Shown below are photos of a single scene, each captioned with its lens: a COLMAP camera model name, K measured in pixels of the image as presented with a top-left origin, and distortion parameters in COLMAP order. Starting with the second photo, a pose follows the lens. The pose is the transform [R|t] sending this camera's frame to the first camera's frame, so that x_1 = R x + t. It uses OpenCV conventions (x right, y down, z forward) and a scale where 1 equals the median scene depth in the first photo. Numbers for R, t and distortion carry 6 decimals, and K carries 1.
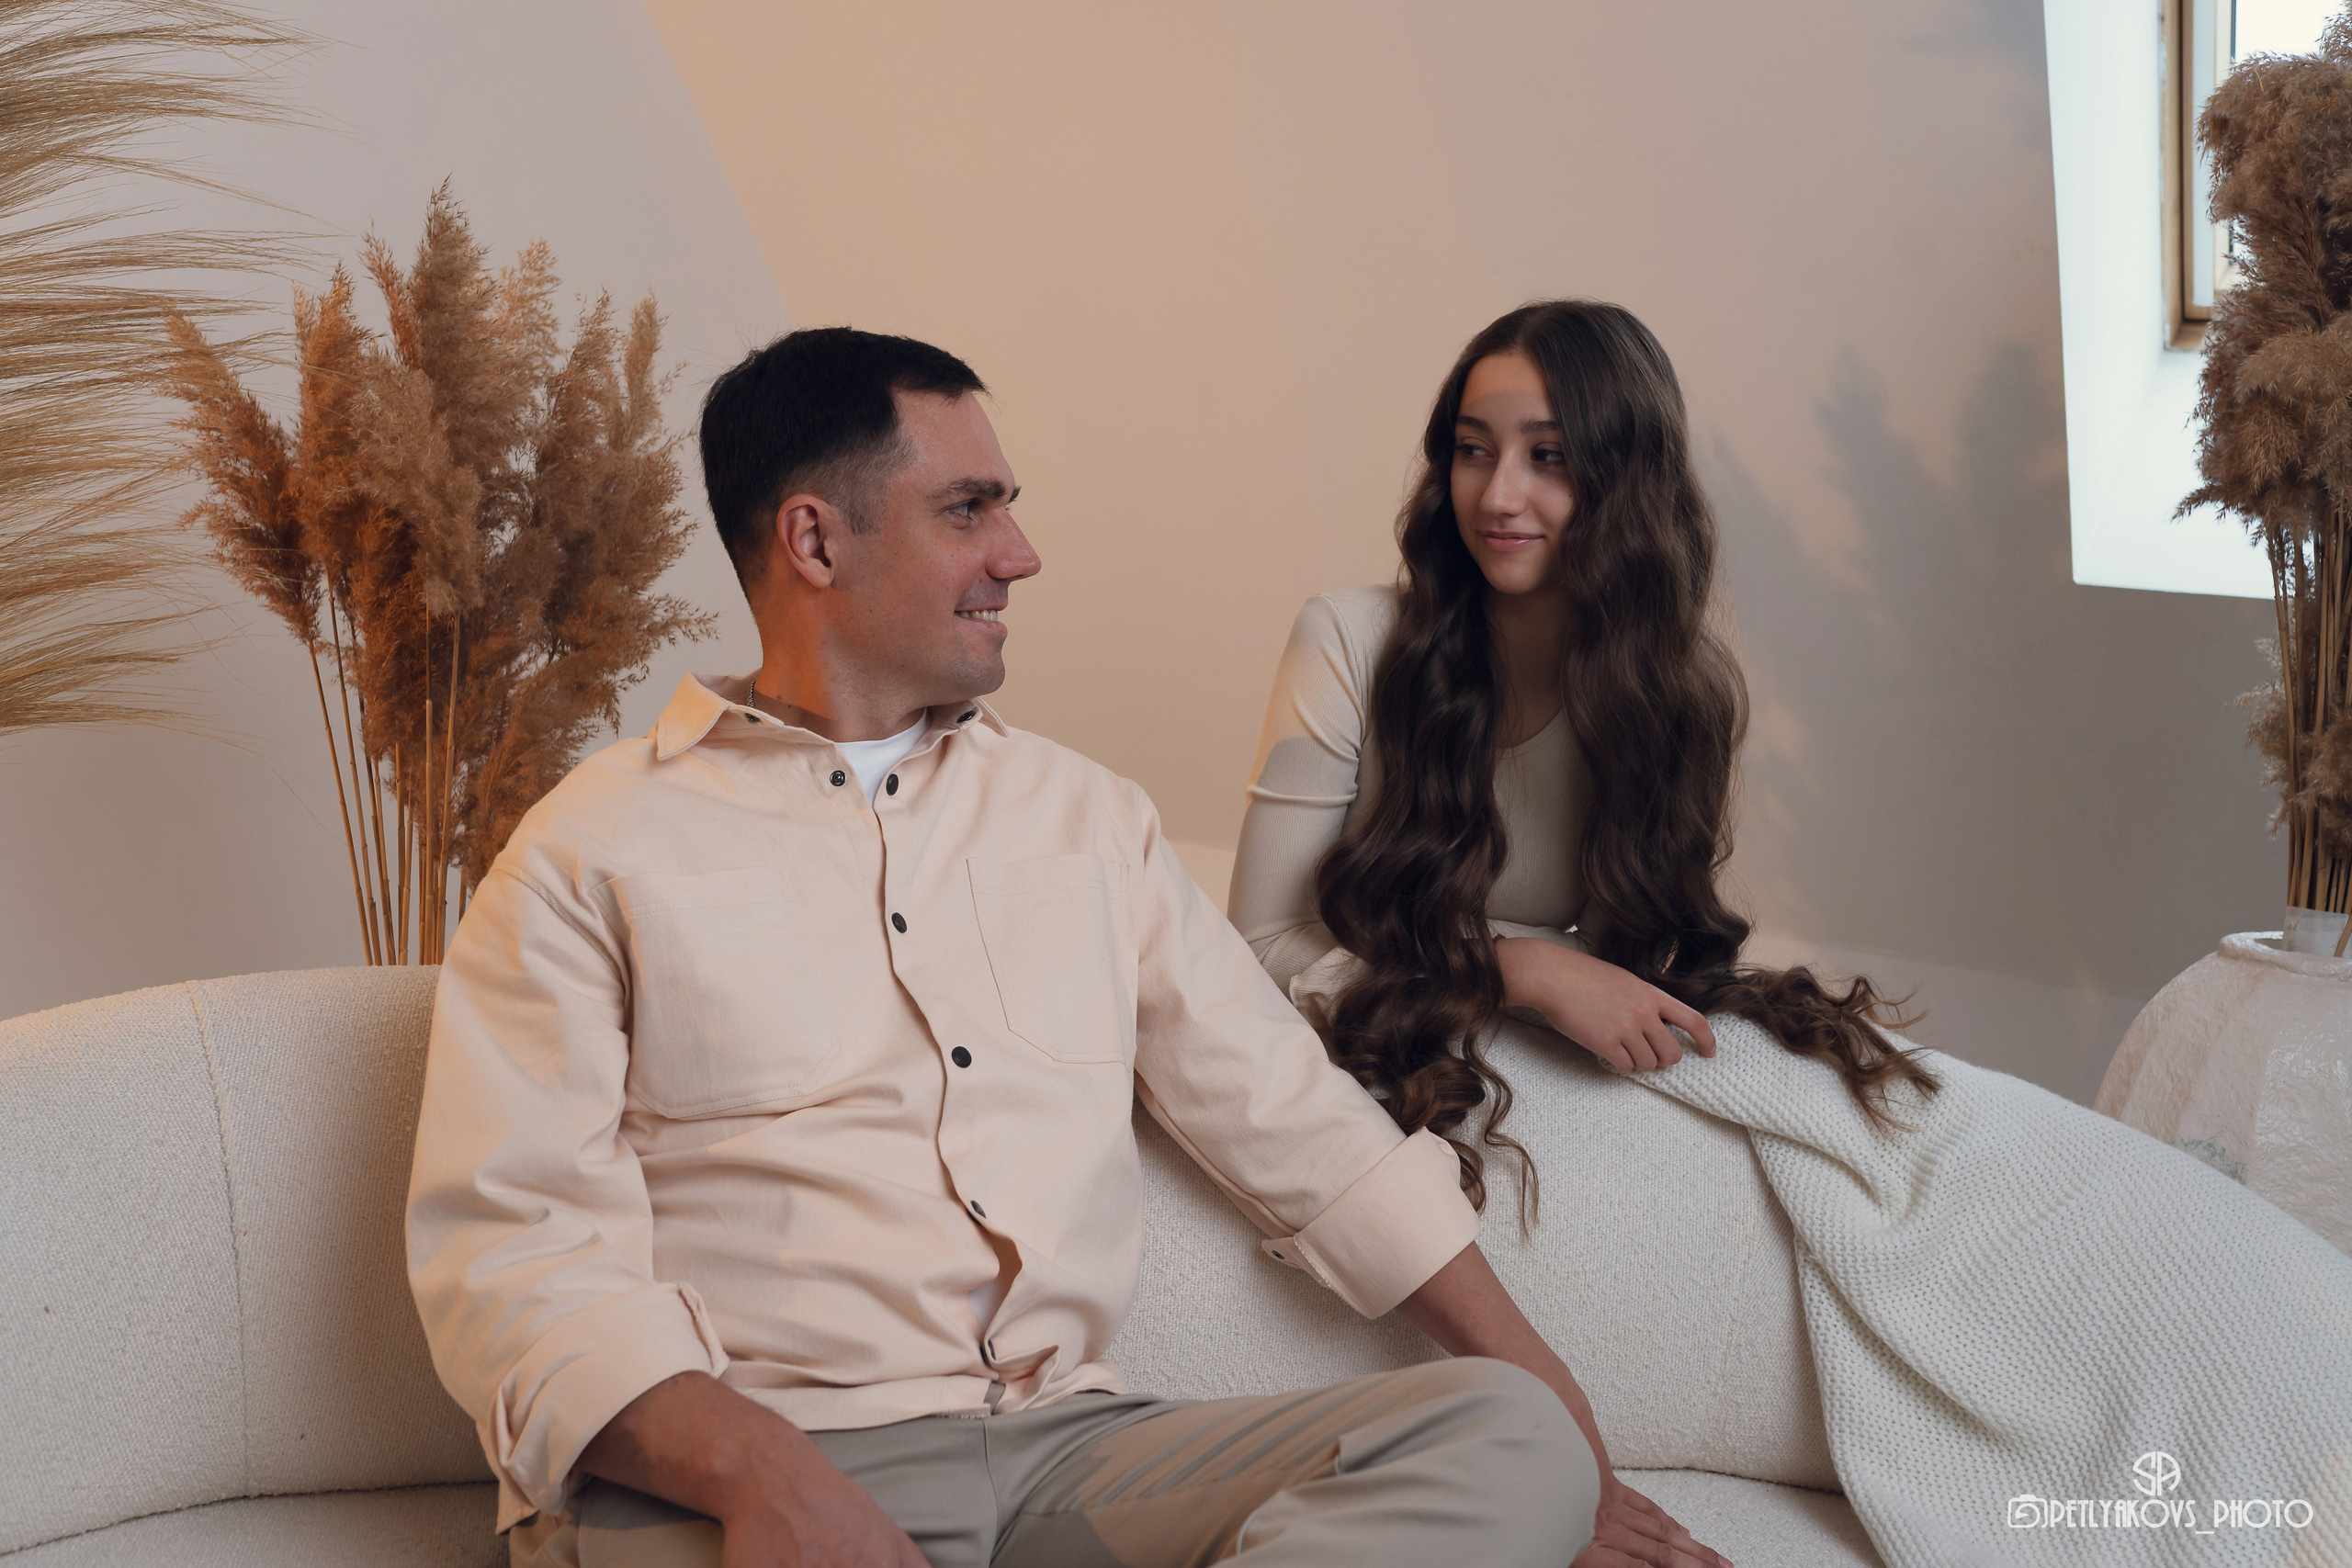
lens RADIAL K [[2286.2, 0, 1157.2], [0, 2286.2, 819.7], [0, 0, 1]] dist [0.090951, 0.000000]
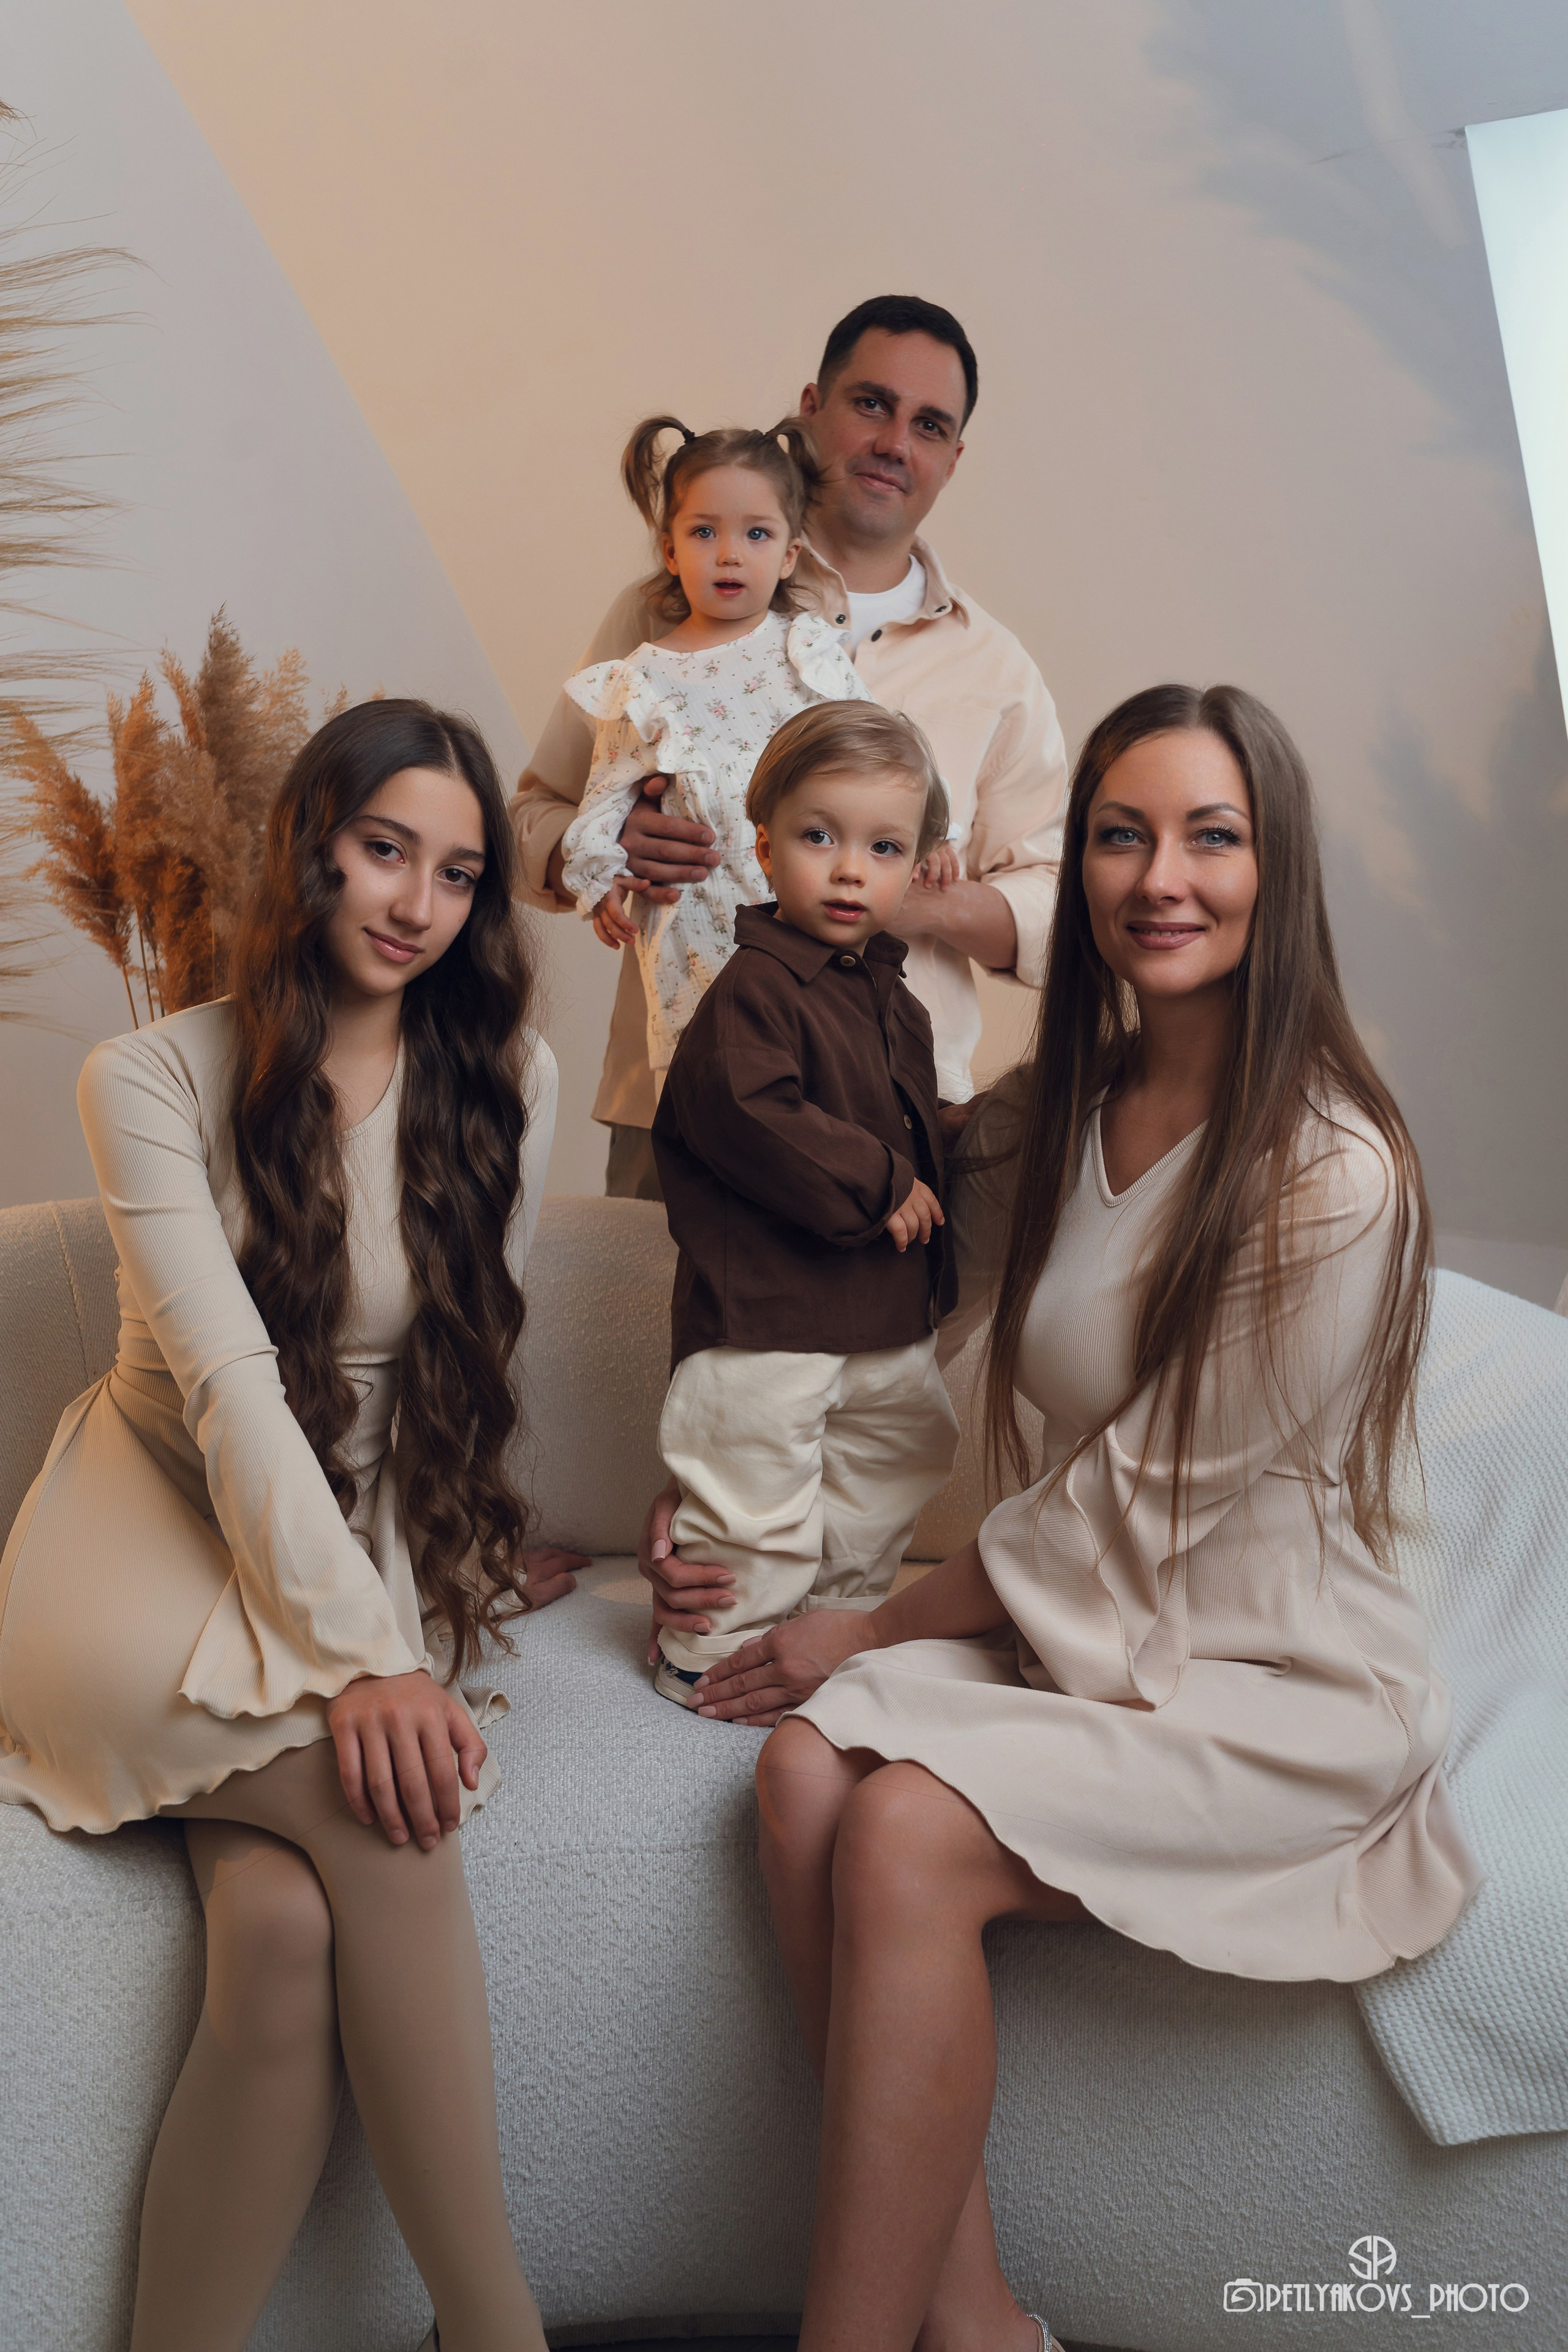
lens RADIAL K [[2286.5, 0, 785.5], [0, 2286.5, 1189.8], [0, 0, 1]] dist [0.090951, 0.000000]
pose [[0.998306, -0.018054, -0.055310, 0.075155], [0.017800, 0.999829, -0.005083, 0.064686], [0.055393, 0.004090, 0.998456, -0.276410]]
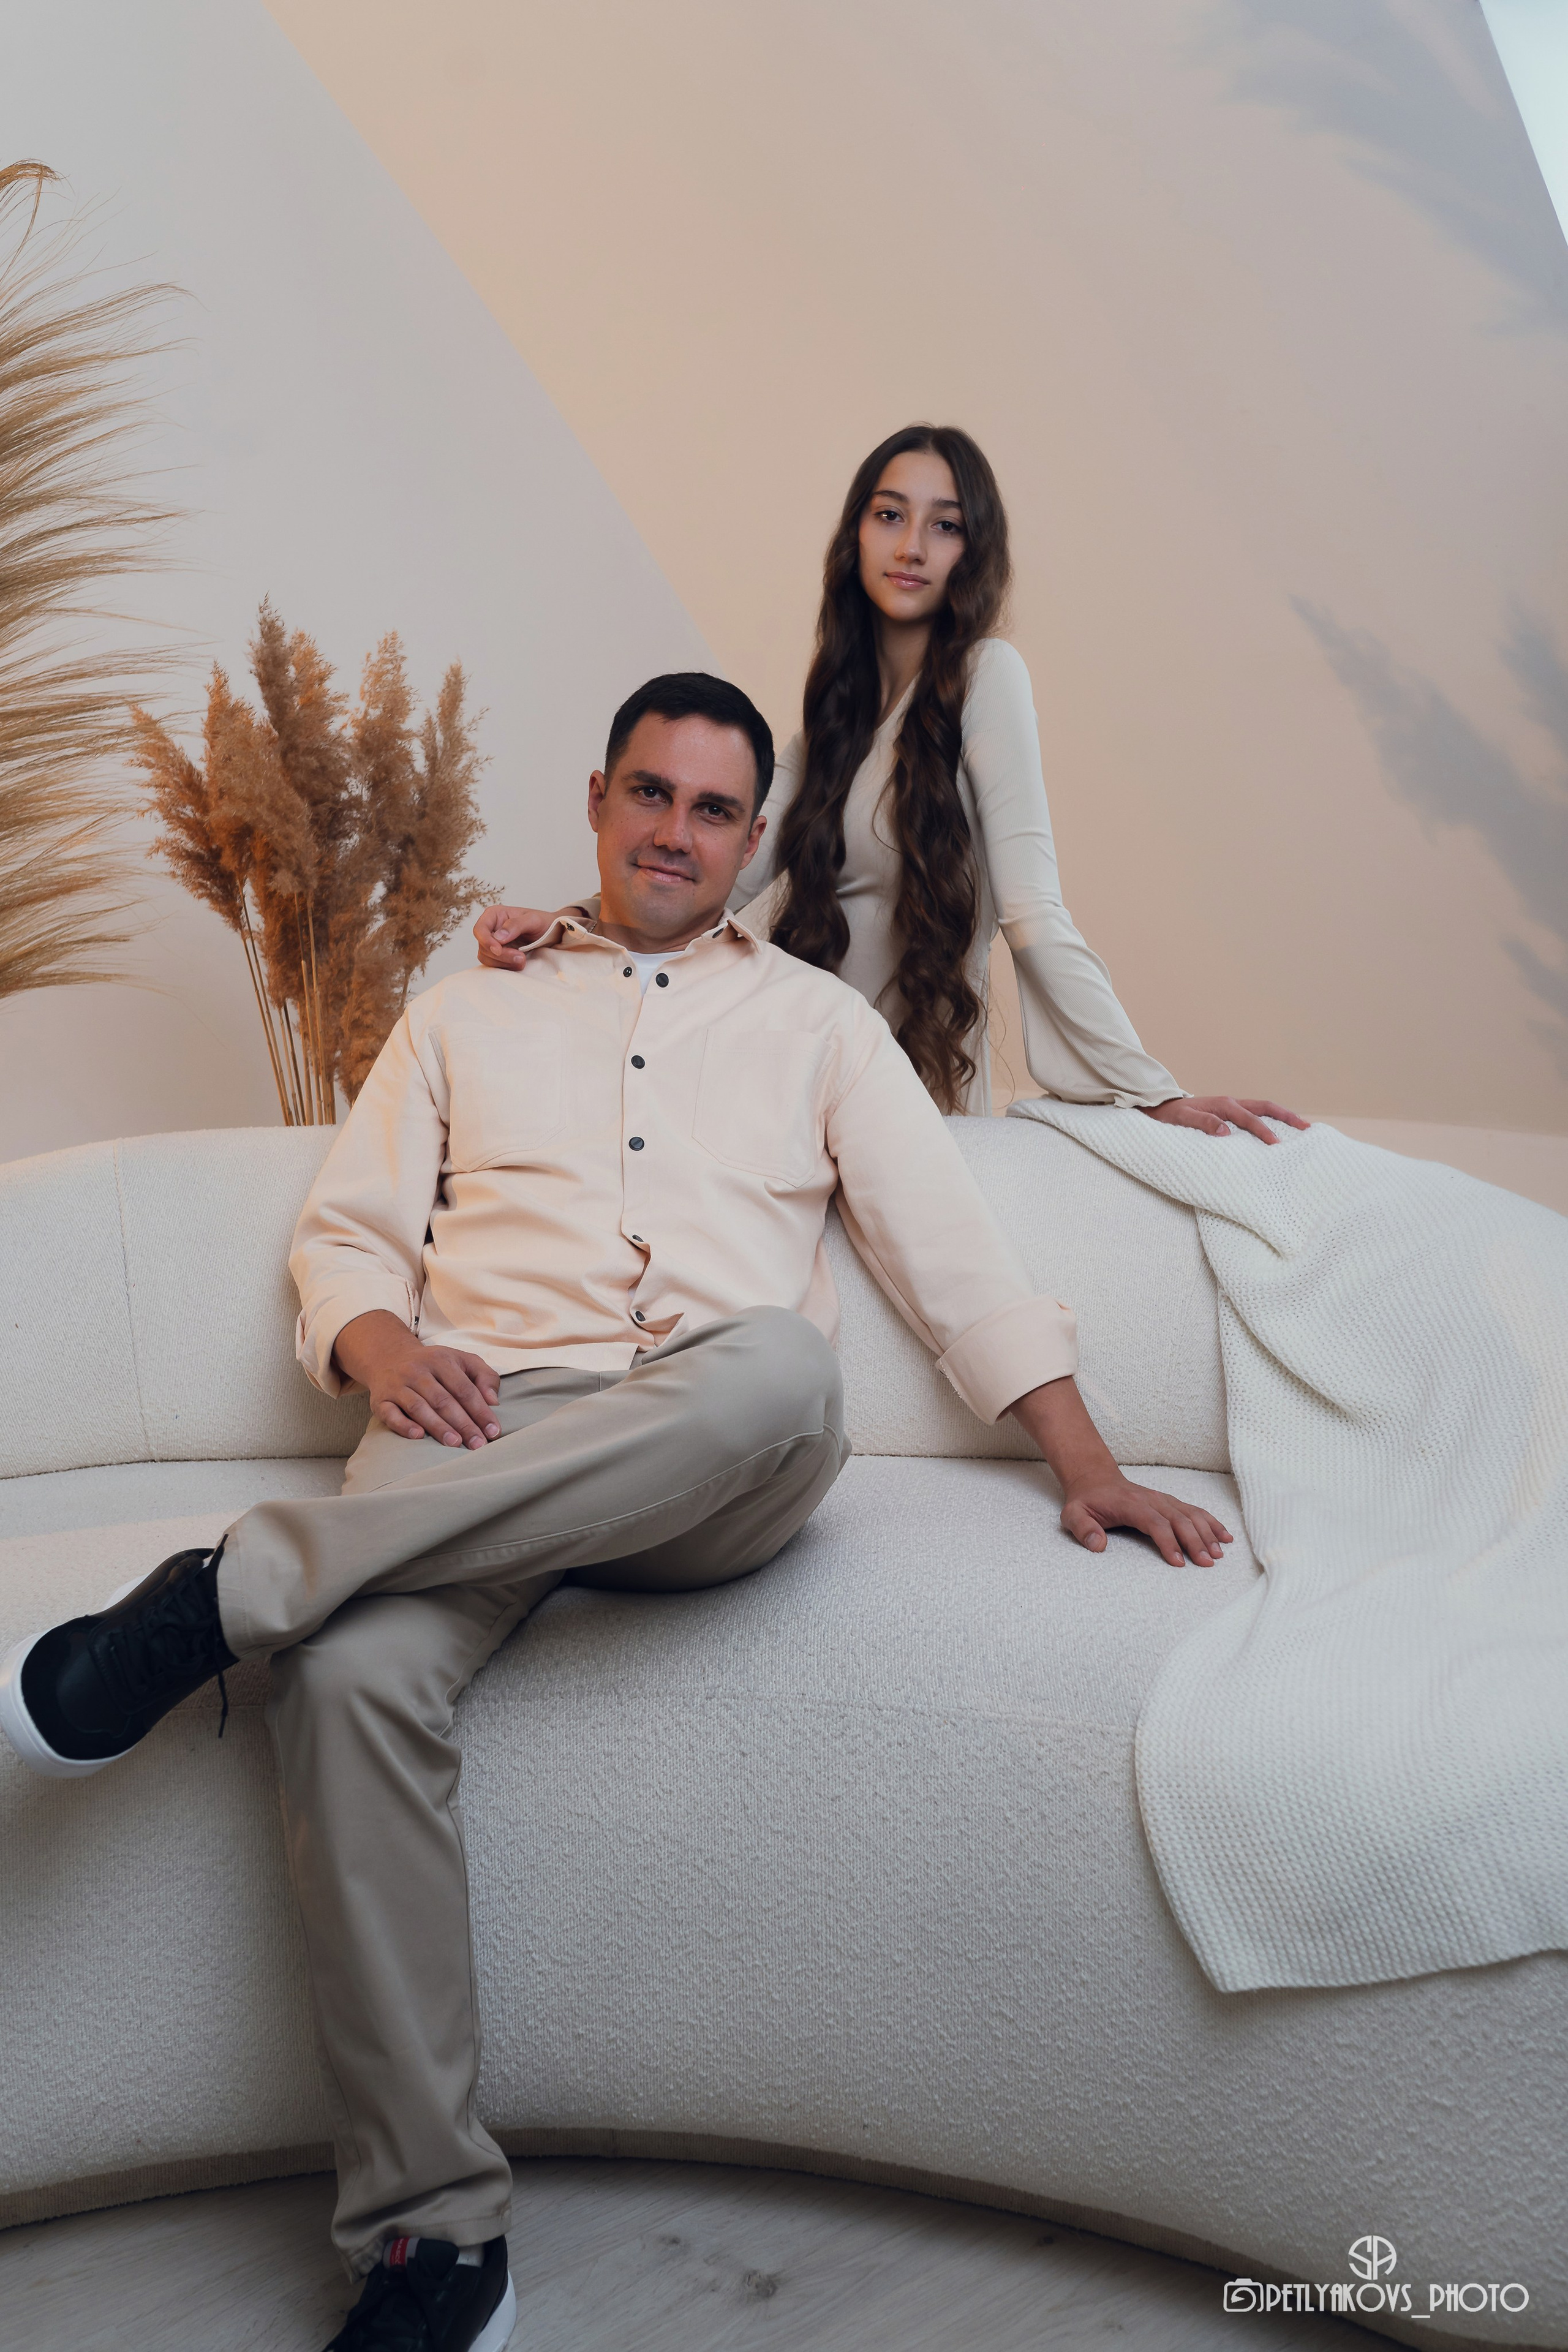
lens RADIAL K [[2286.5, 0, 778.6], [0, 2286.5, 1188.8], [0, 0, 1]] dist [0.090951, 0.000000]
pose [[0.961217, -0.045086, -0.272081, 0.356032], [0.046762, 0.998906, -0.000324, 0.105518], [0.271798, -0.012411, 0.962274, -0.297370]]
